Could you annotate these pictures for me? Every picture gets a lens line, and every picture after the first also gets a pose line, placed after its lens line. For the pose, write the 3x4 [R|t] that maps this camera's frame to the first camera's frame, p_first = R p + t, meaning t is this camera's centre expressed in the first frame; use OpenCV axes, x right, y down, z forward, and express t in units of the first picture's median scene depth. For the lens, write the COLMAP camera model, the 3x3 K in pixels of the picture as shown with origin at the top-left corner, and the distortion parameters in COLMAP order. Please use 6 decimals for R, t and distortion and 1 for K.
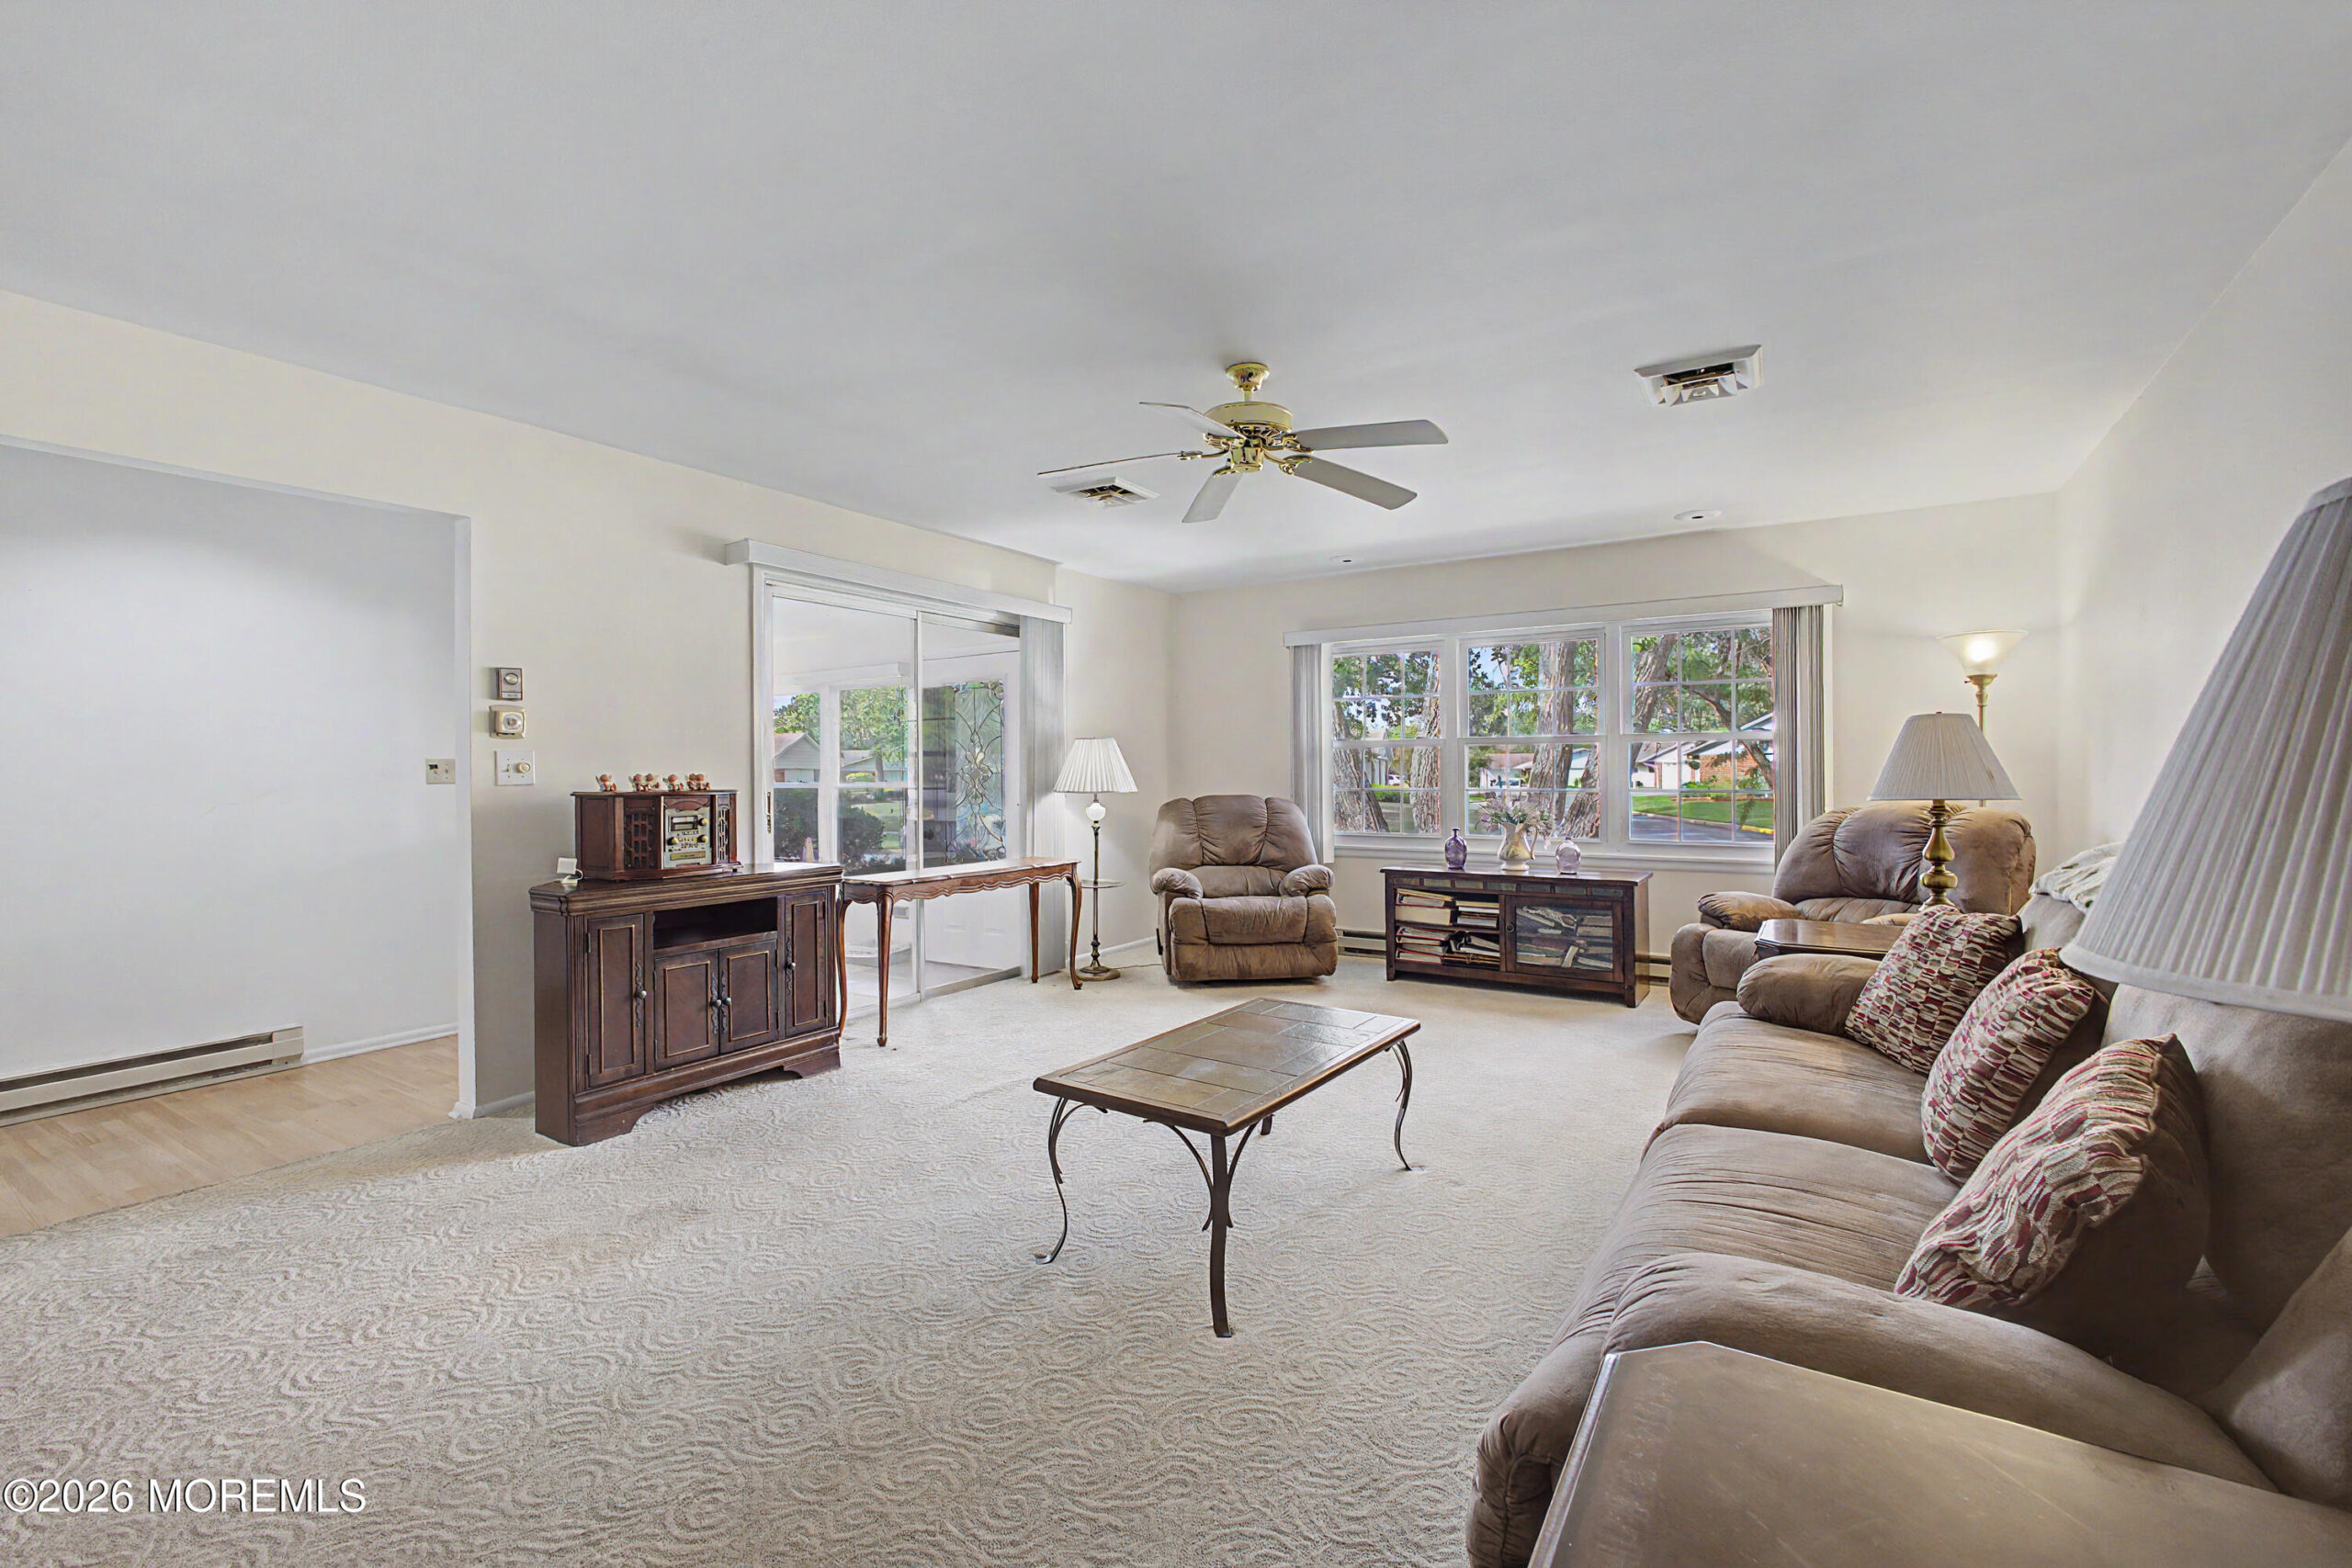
lens RADIAL K [[1049.2, 0, 1205.6], [0, 1049.2, 761.2], [0, 0, 1]] dist [-0.001160, 0.000037]
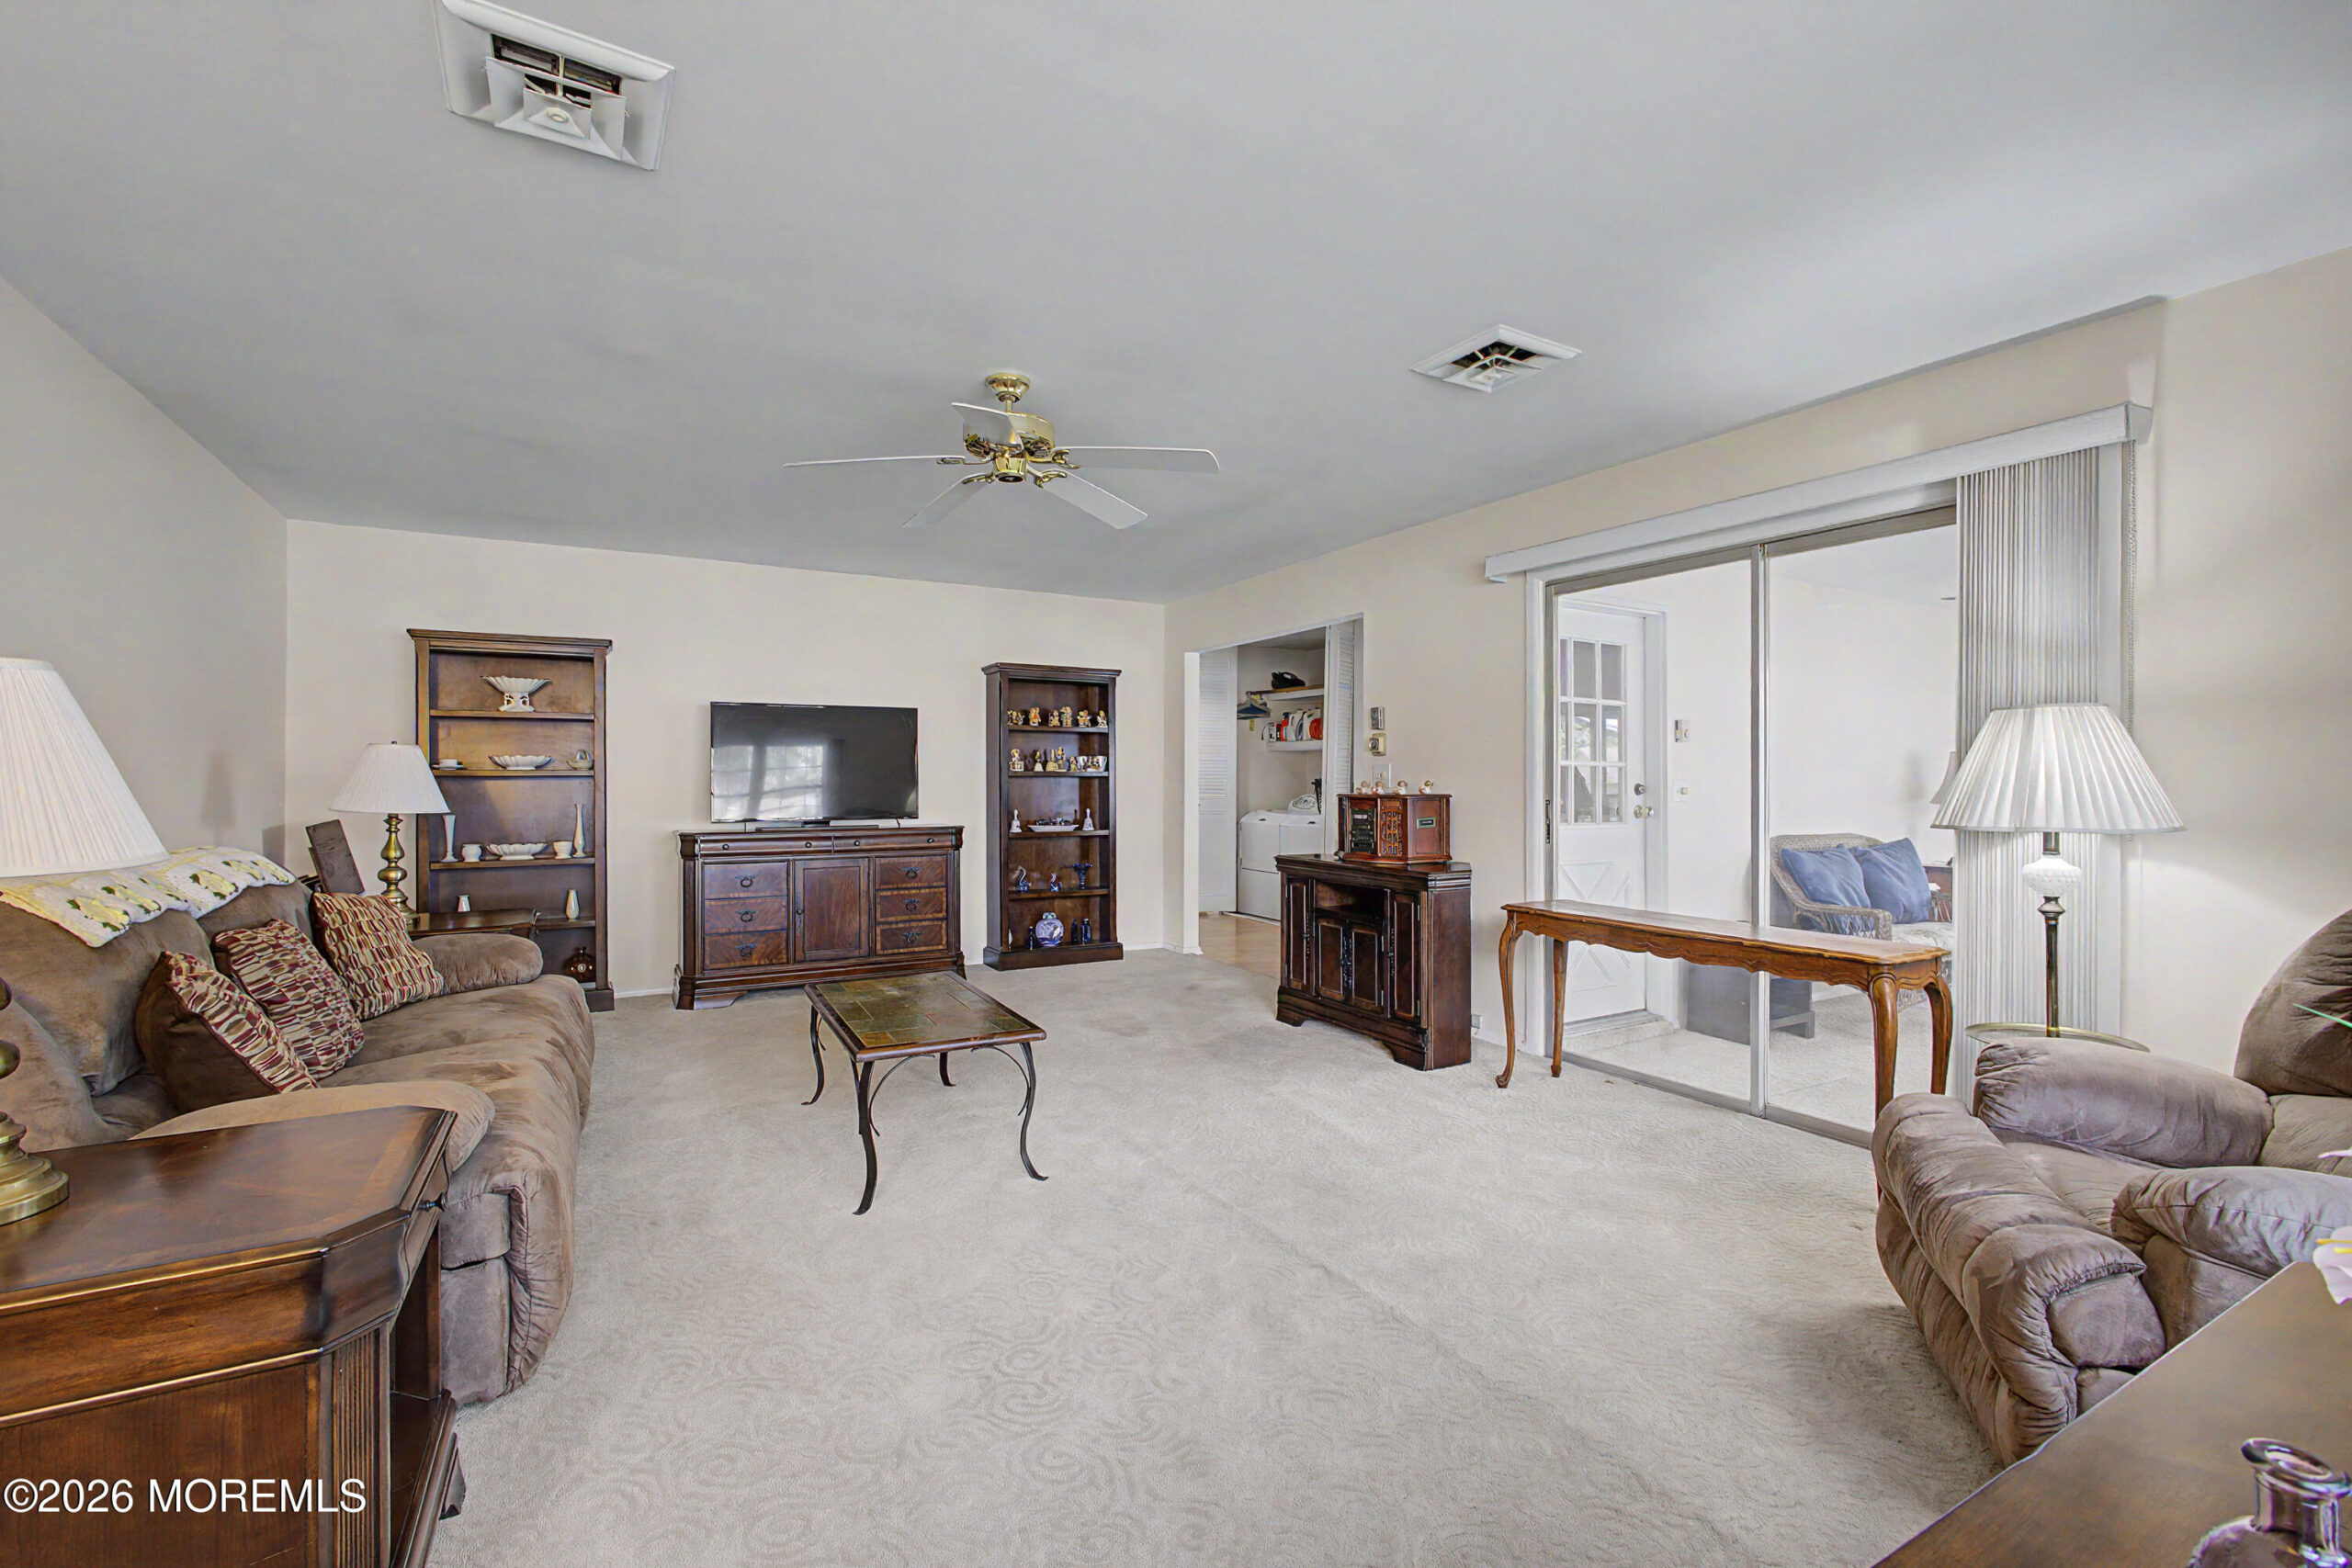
lens RADIAL K [[1010.0, 0, 1165.4], [0, 1010.0, 782.3], [0, 0, 1]] dist [-0.020790, 0.009532]
pose [[-0.457002, 0.002952, -0.889461, 1.354585], [0.013821, 0.999897, -0.003783, 0.031241], [0.889358, -0.014022, -0.456996, 2.594341]]
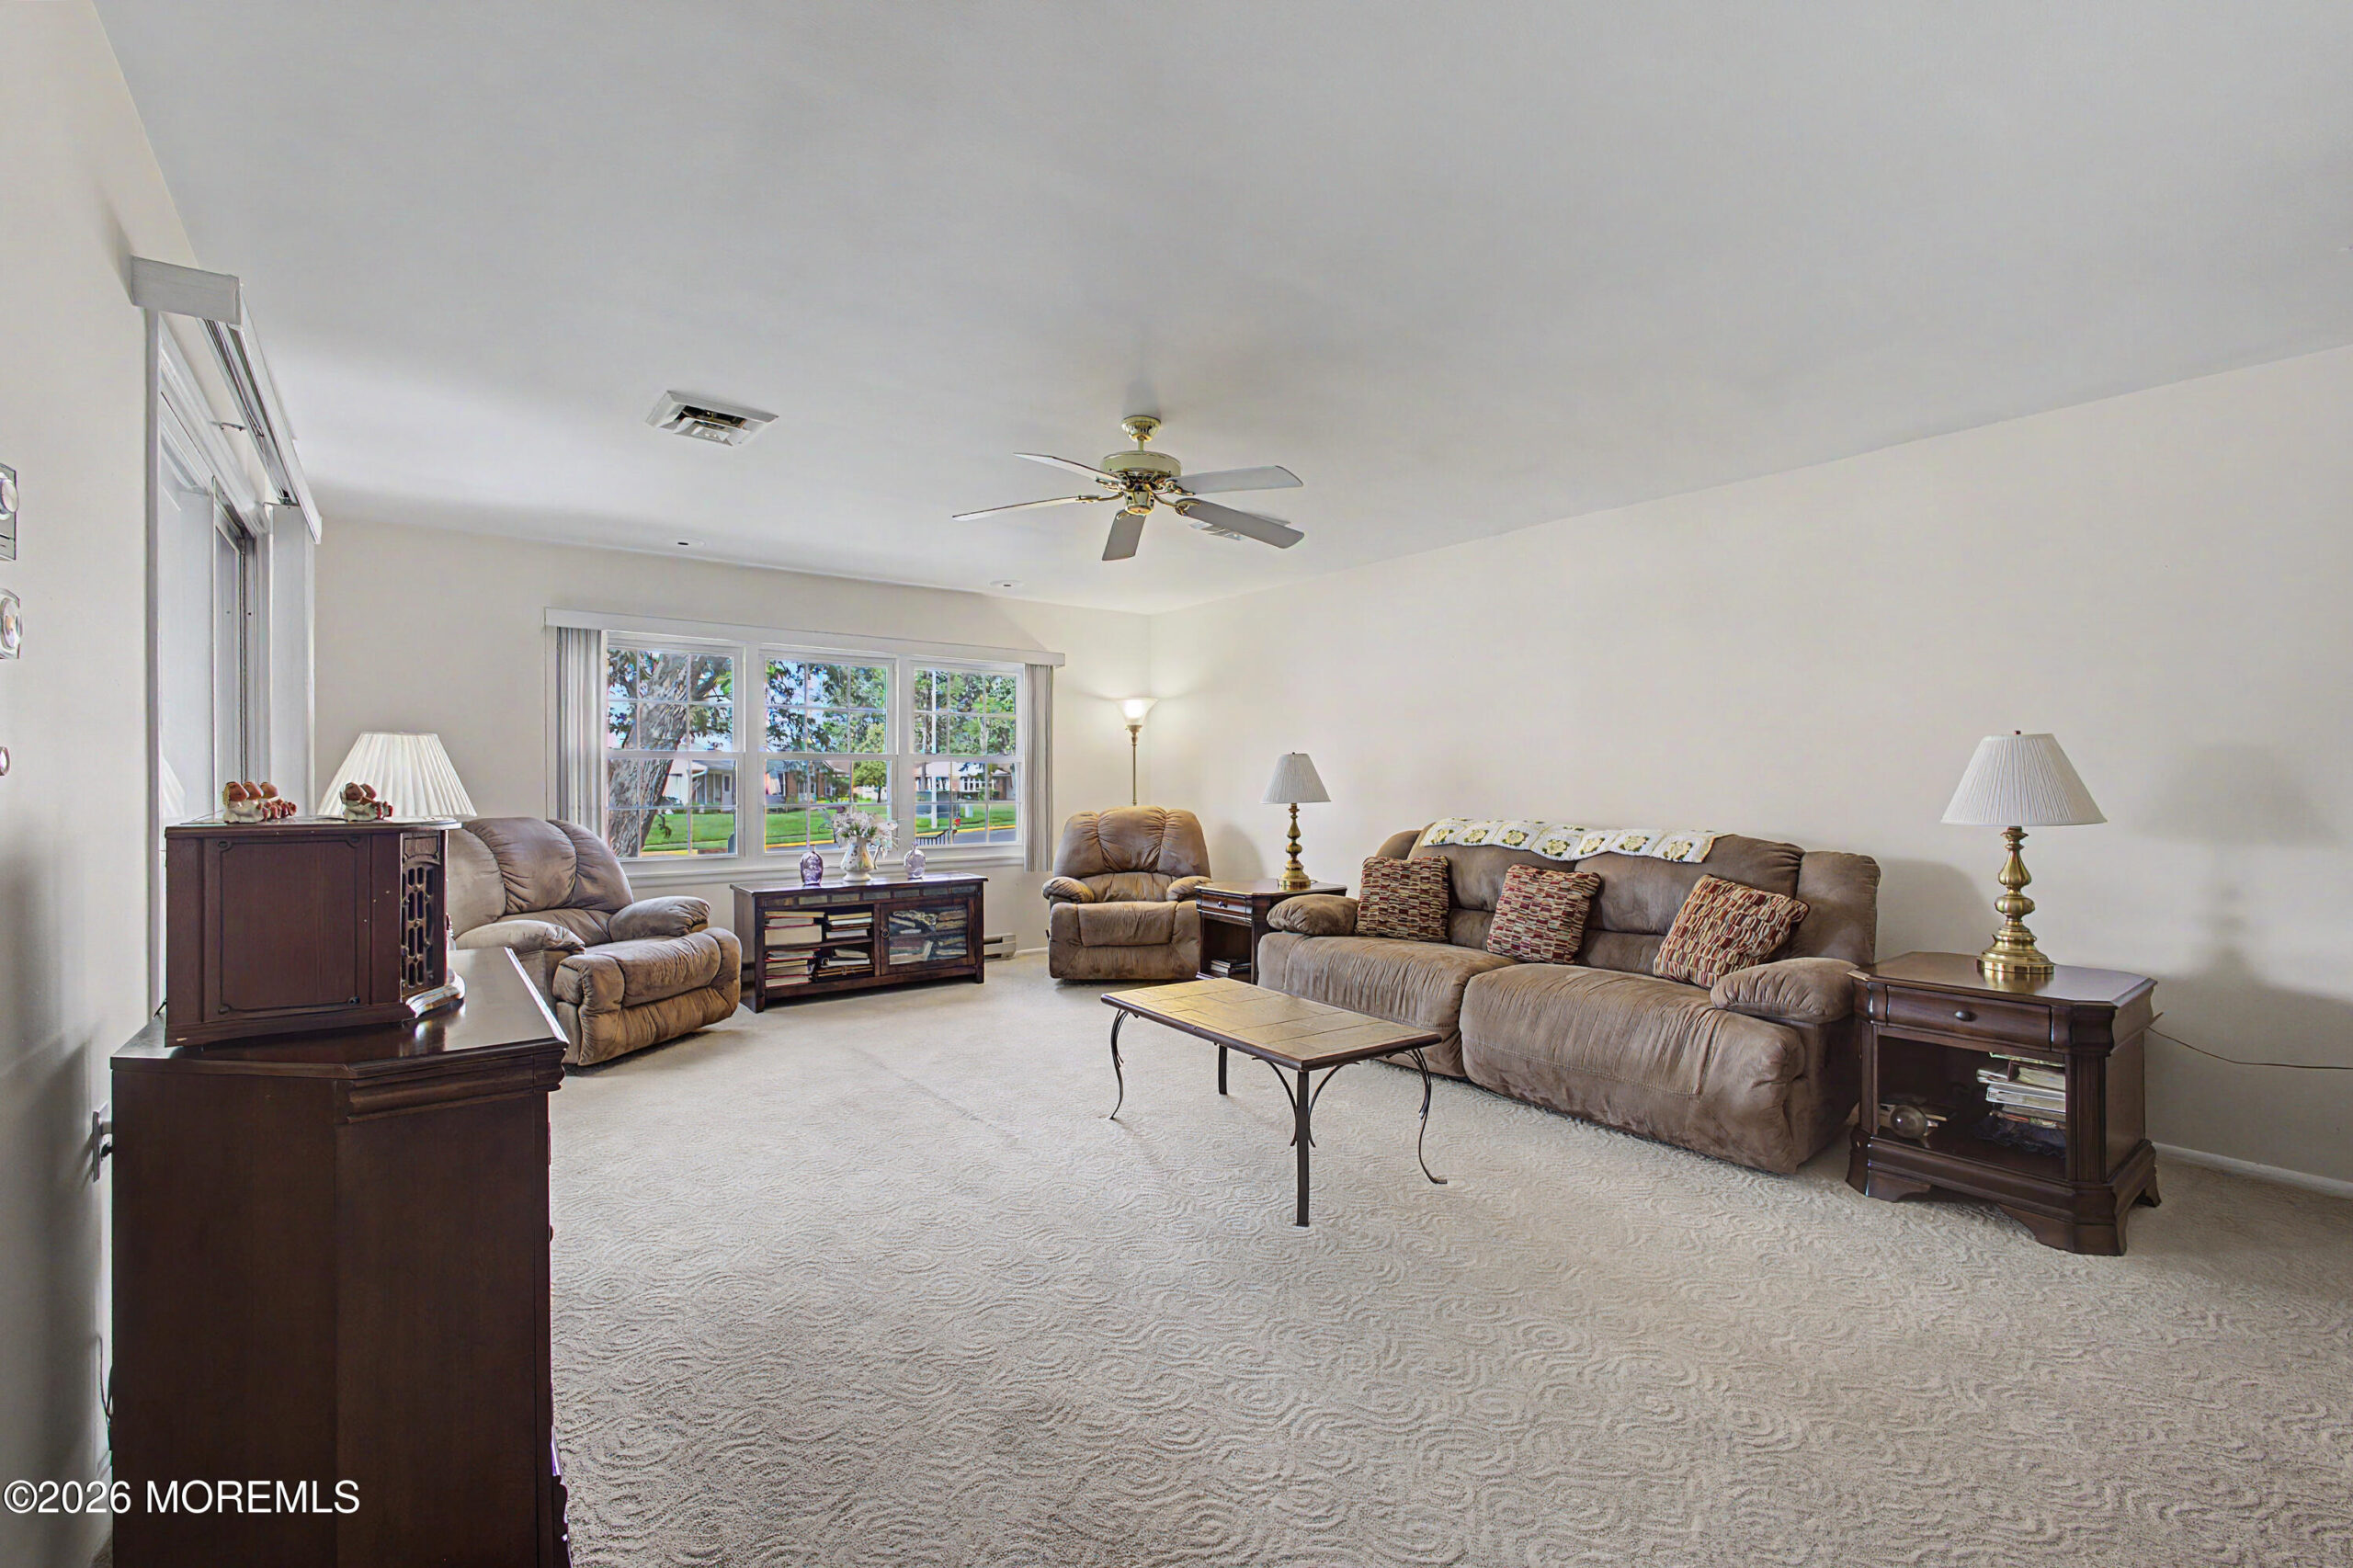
lens RADIAL K [[1033.9, 0, 1180.9], [0, 1033.9, 774.1], [0, 0, 1]] dist [-0.027704, 0.016135]
pose [[0.325941, 0.018601, 0.945207, -0.582682], [-0.001784, 0.999817, -0.019060, 0.016271], [-0.945388, 0.004526, 0.325915, 0.363099]]
